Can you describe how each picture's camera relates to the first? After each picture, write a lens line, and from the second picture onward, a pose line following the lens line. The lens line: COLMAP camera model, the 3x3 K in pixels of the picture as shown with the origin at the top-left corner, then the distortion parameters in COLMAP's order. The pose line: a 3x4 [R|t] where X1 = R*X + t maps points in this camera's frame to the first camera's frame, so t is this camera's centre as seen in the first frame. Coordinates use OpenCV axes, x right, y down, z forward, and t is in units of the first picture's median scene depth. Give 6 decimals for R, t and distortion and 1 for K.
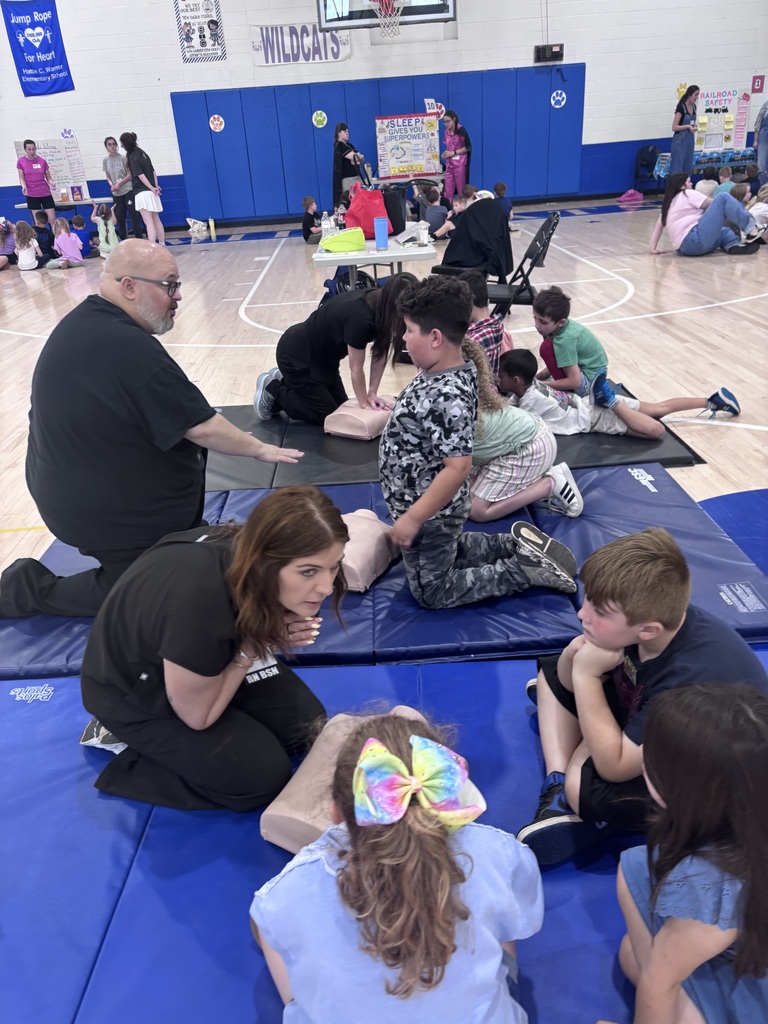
lens RADIAL K [[773.3, 0, 383.8], [0, 773.3, 512.0], [0, 0, 1]] dist [0.041028, -0.011817]
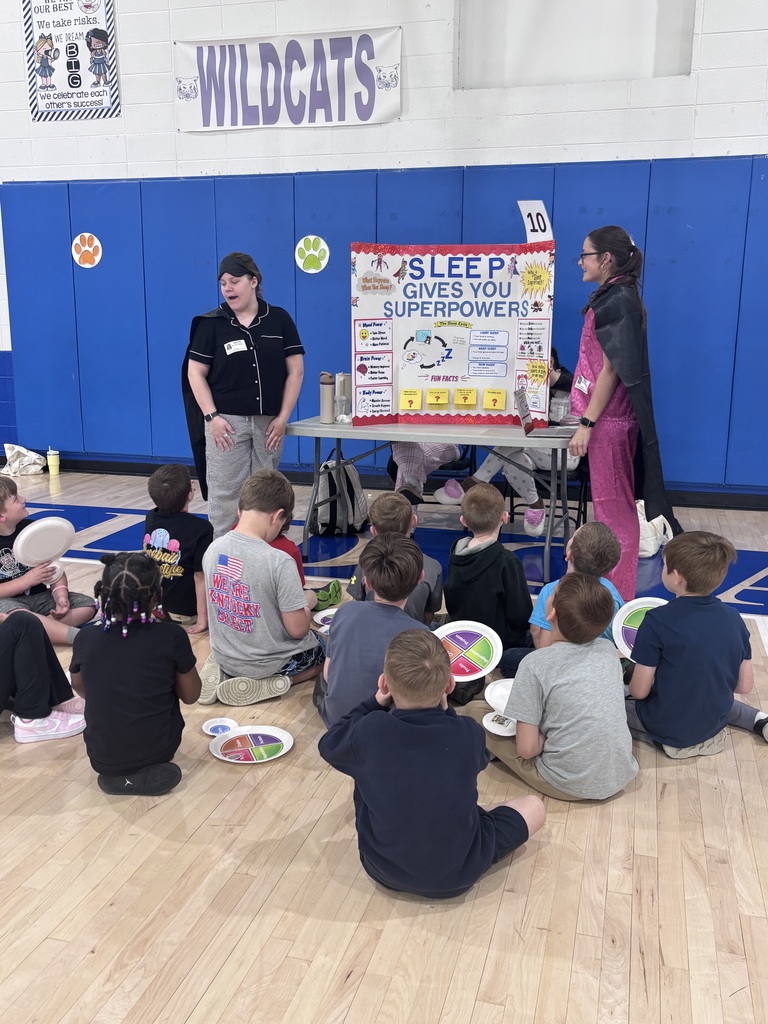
lens RADIAL K [[930.6, 0, 378.2], [0, 930.6, 510.3], [0, 0, 1]] dist [0.076468, 0.000000]
pose [[0.949042, 0.130751, -0.286746, 0.111559], [-0.192375, 0.961039, -0.198487, -0.296071], [0.249622, 0.243535, 0.937219, 0.606148]]
